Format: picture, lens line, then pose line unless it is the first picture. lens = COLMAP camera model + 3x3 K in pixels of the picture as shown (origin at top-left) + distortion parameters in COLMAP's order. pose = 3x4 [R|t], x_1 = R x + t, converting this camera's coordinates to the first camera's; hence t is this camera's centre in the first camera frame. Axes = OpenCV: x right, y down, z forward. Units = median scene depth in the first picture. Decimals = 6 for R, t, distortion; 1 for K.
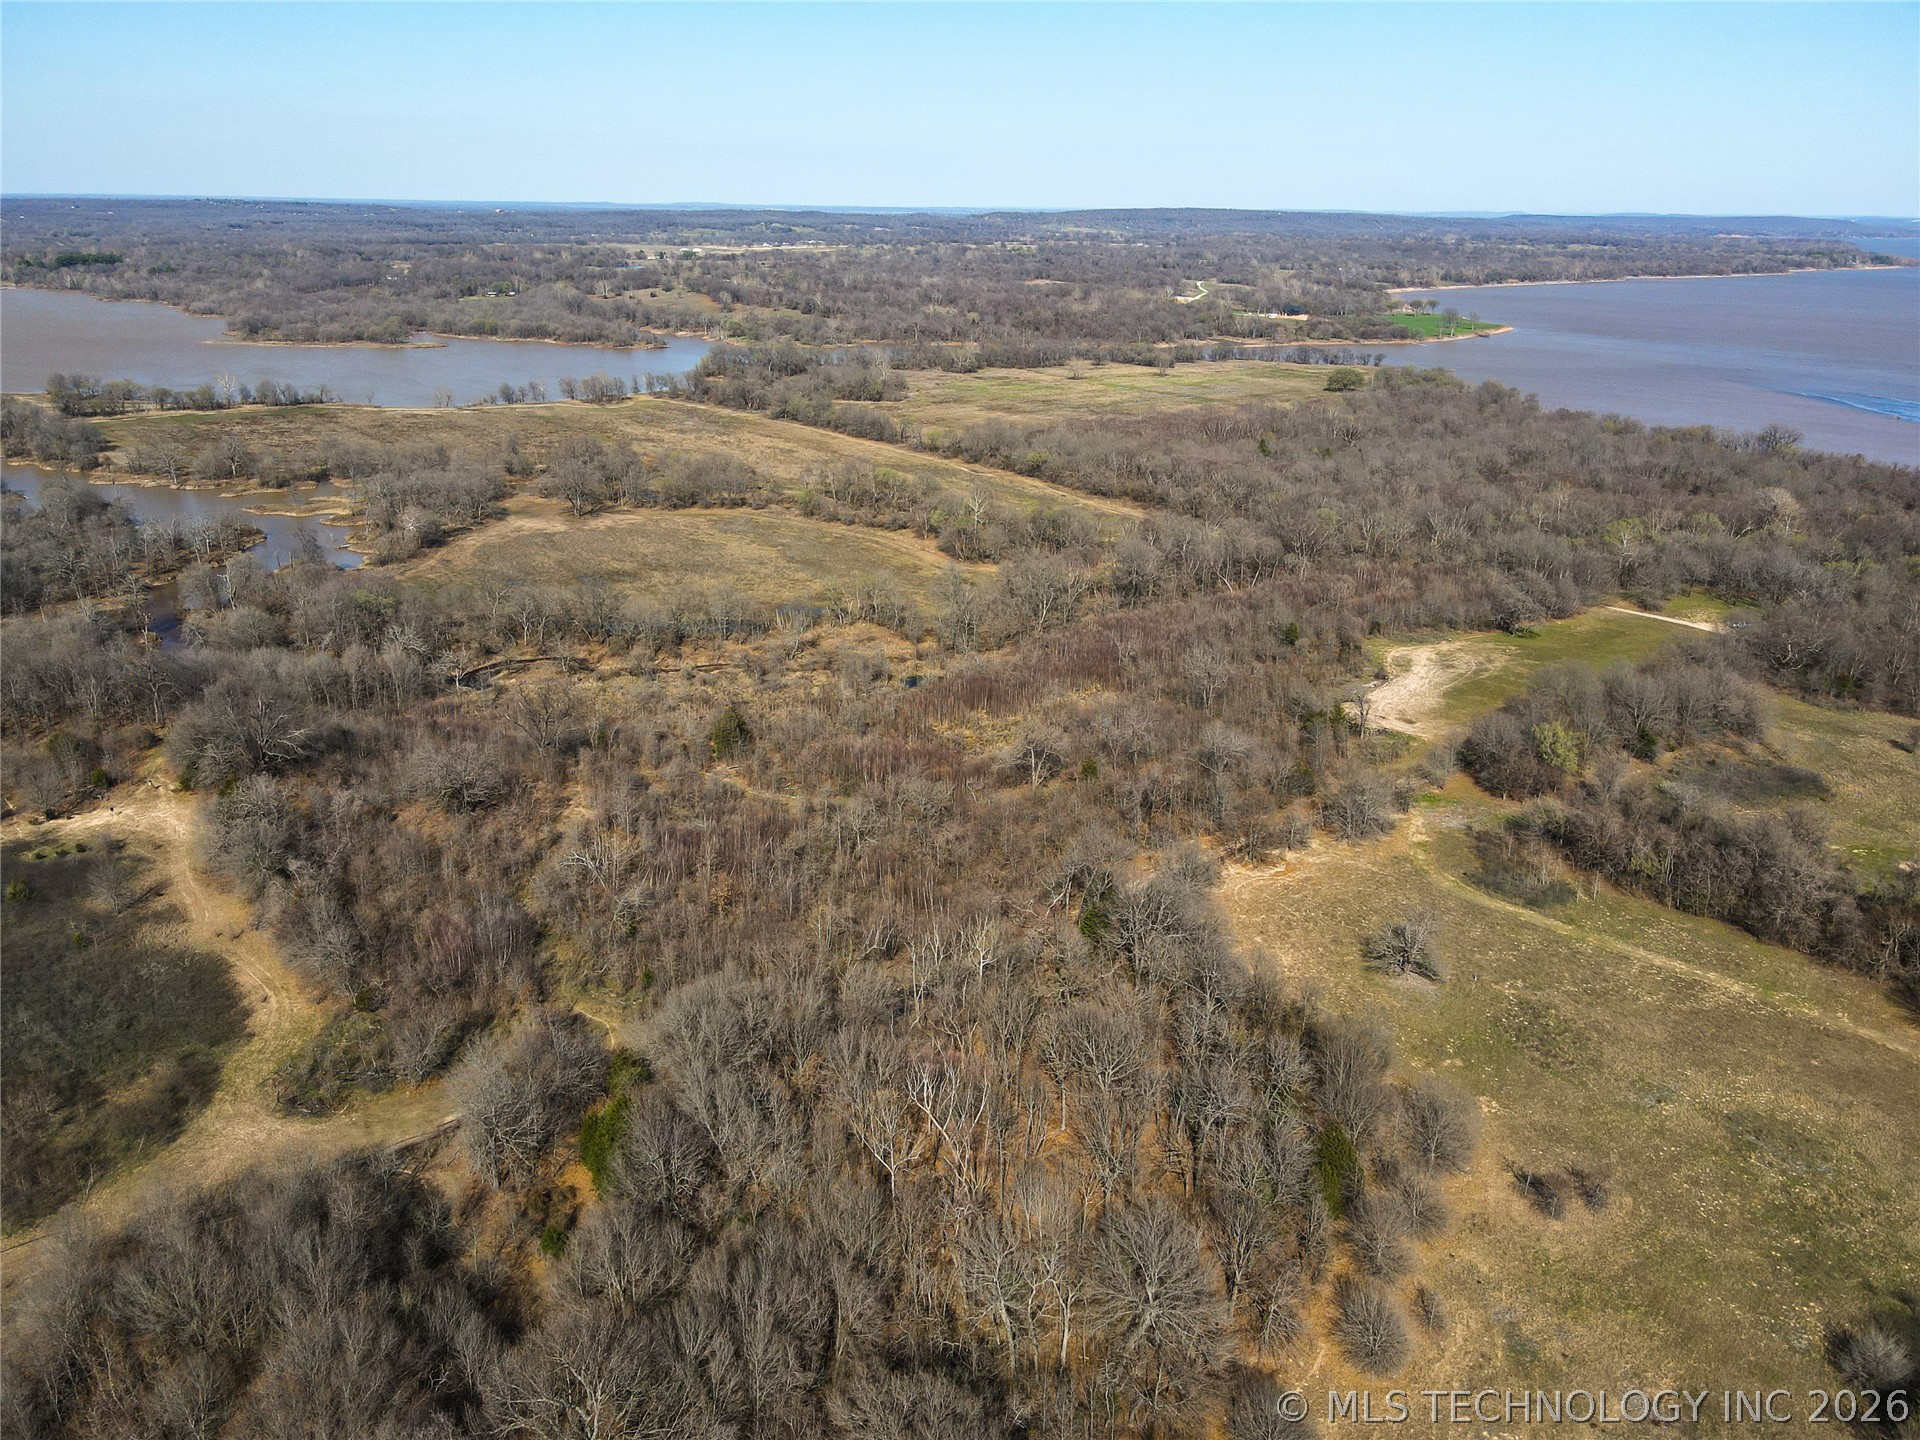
lens RADIAL K [[1413.5, 0, 951.2], [0, 1413.5, 719.8], [0, 0, 1]] dist [0.006465, 0.013535]
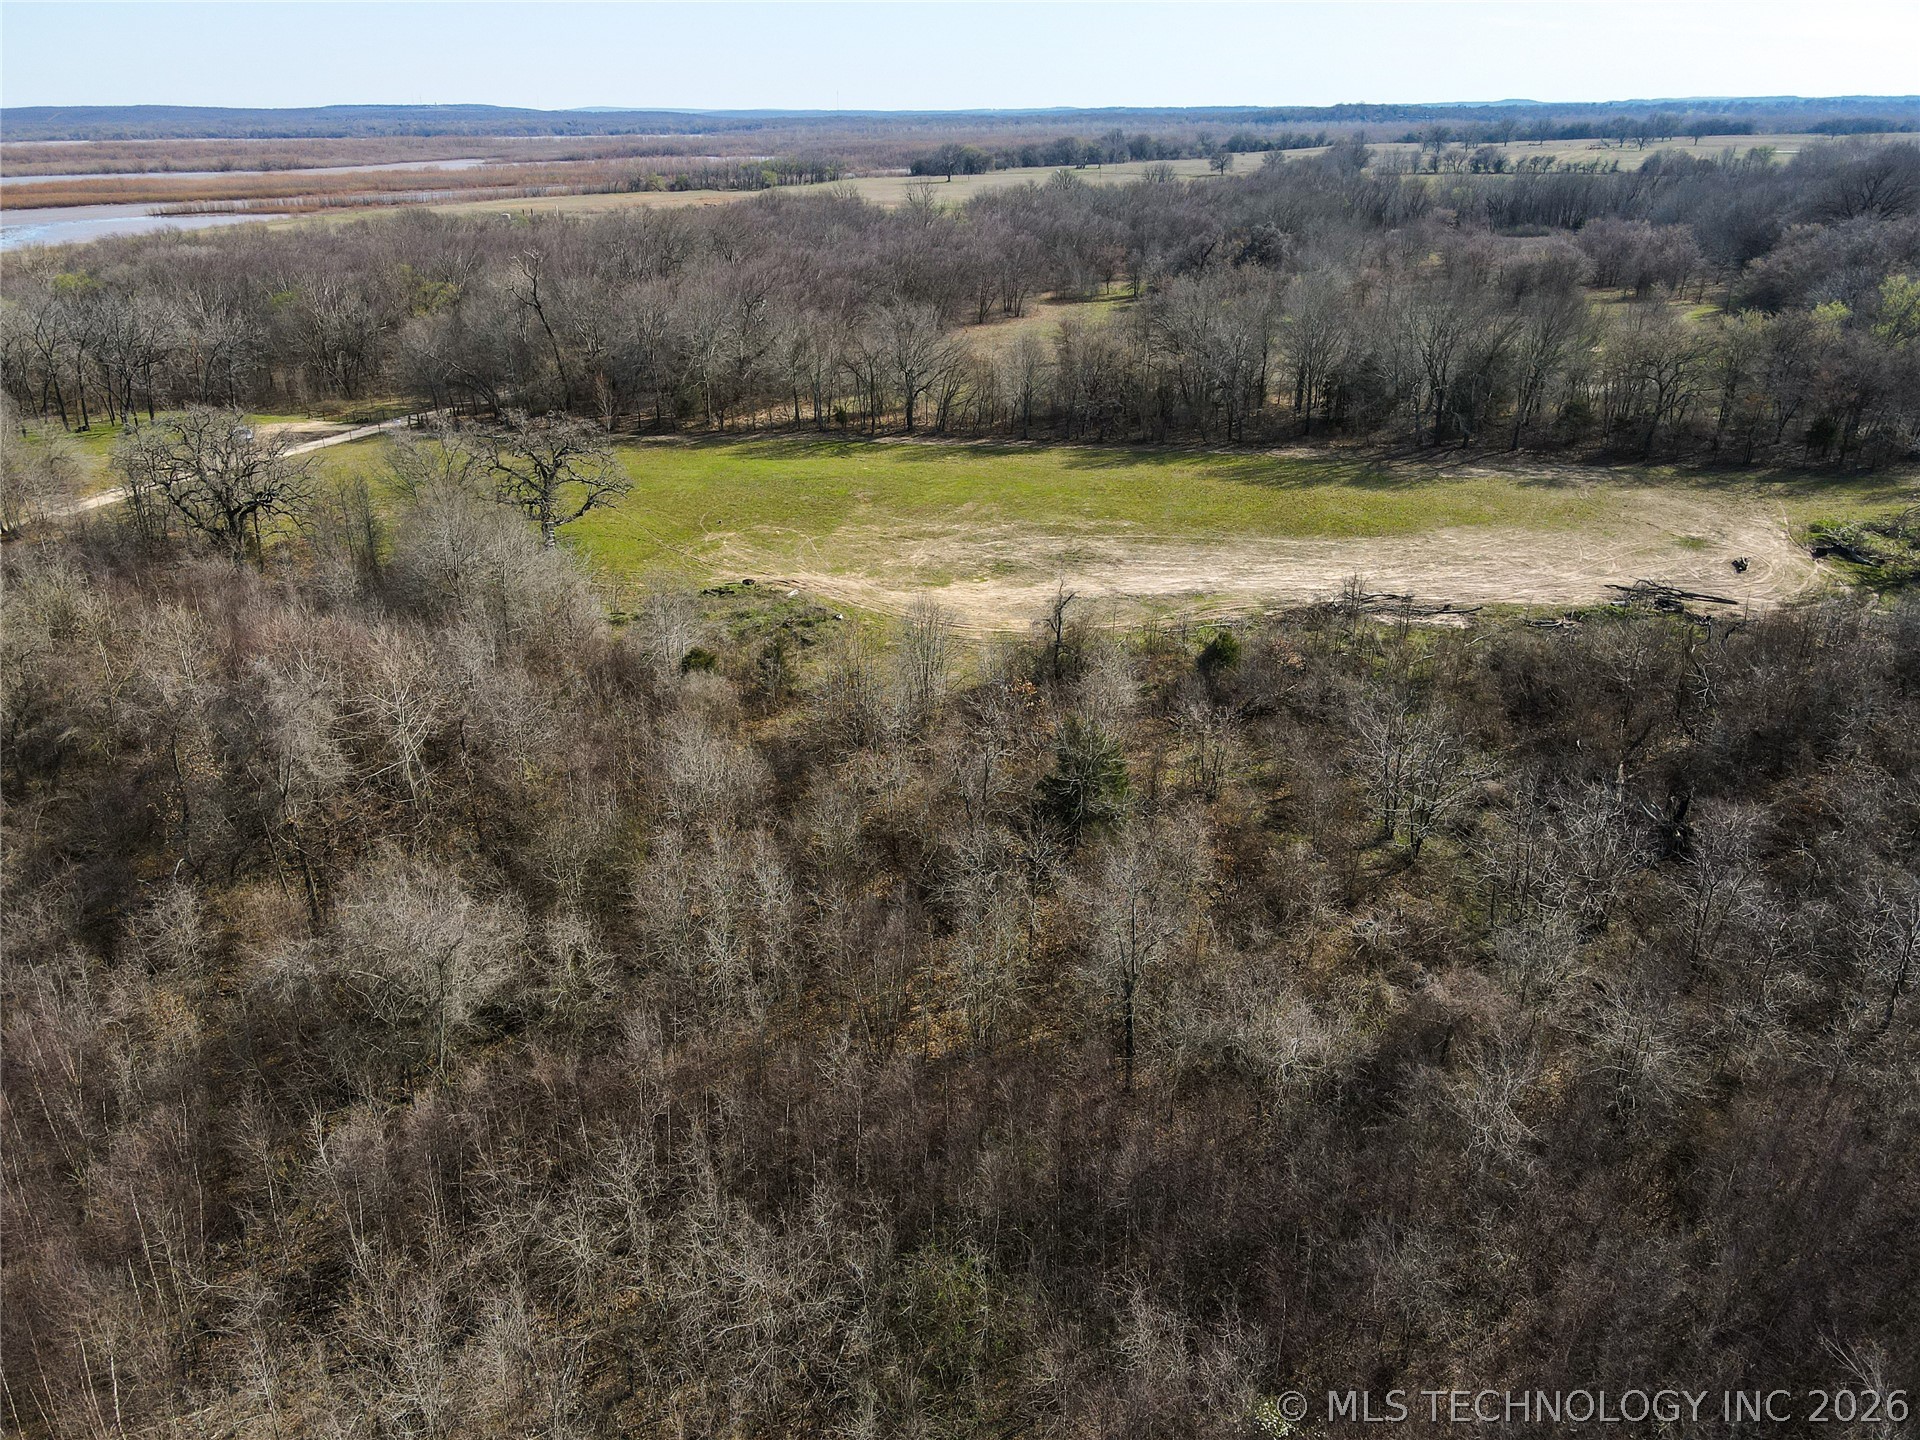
lens RADIAL K [[1413.5, 0, 941.4], [0, 1413.5, 729.7], [0, 0, 1]] dist [0.006465, 0.013535]
pose [[-0.488071, -0.356044, 0.796881, 0.059557], [0.305456, 0.785595, 0.538086, -0.097769], [-0.817608, 0.506037, -0.274670, 0.607369]]
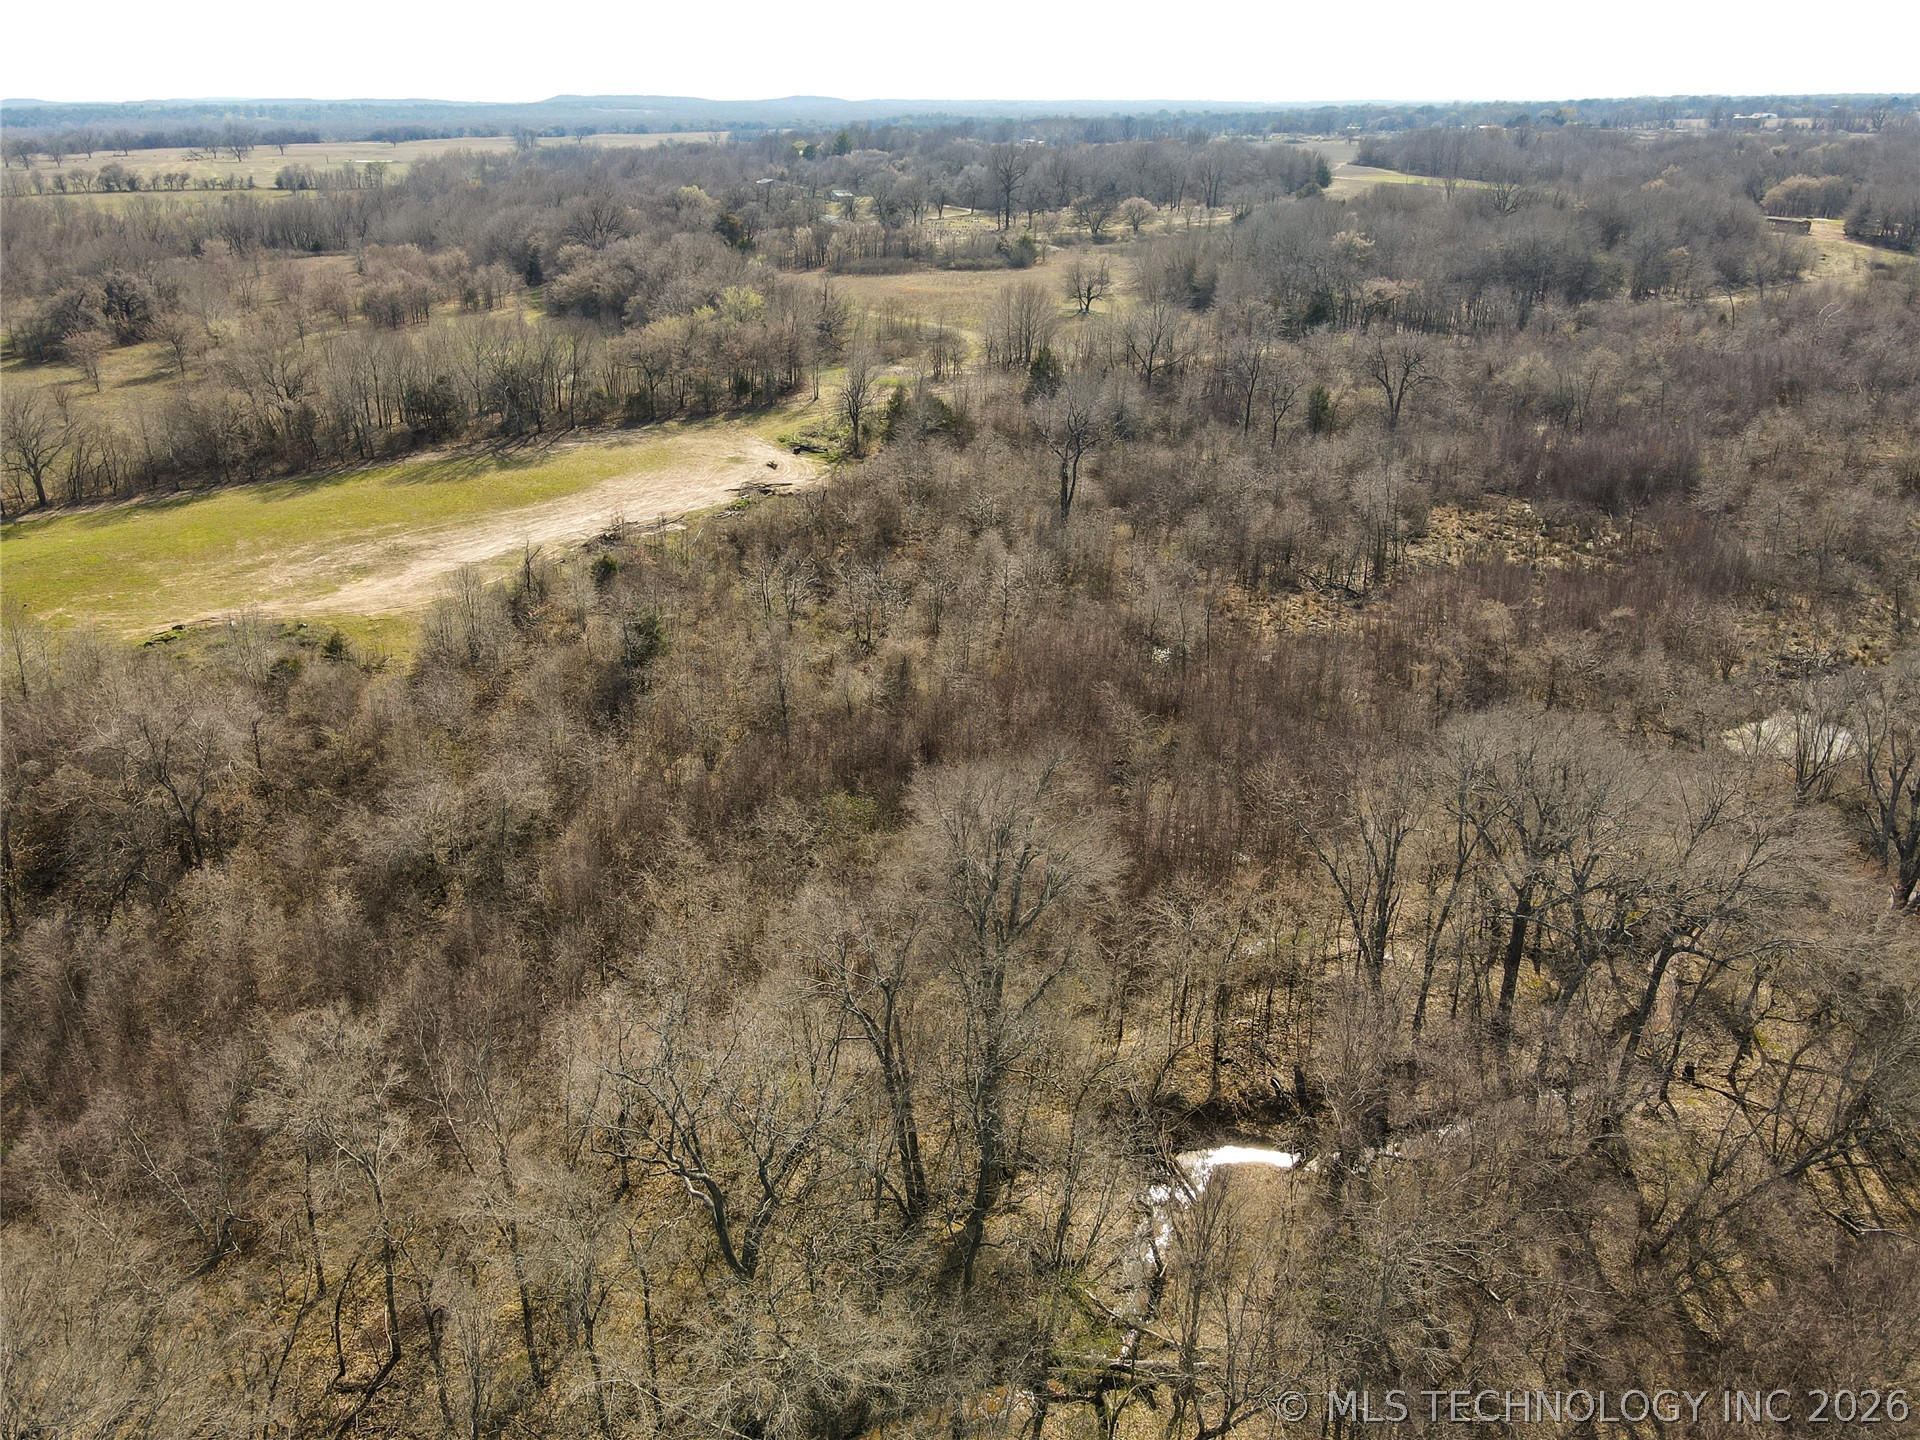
lens RADIAL K [[1413.5, 0, 961.1], [0, 1413.5, 729.5], [0, 0, 1]] dist [0.006465, 0.013535]
pose [[-0.987668, -0.070979, 0.139546, 0.071832], [0.046744, 0.716979, 0.695526, -0.148582], [-0.149419, 0.693472, -0.704820, 0.699526]]
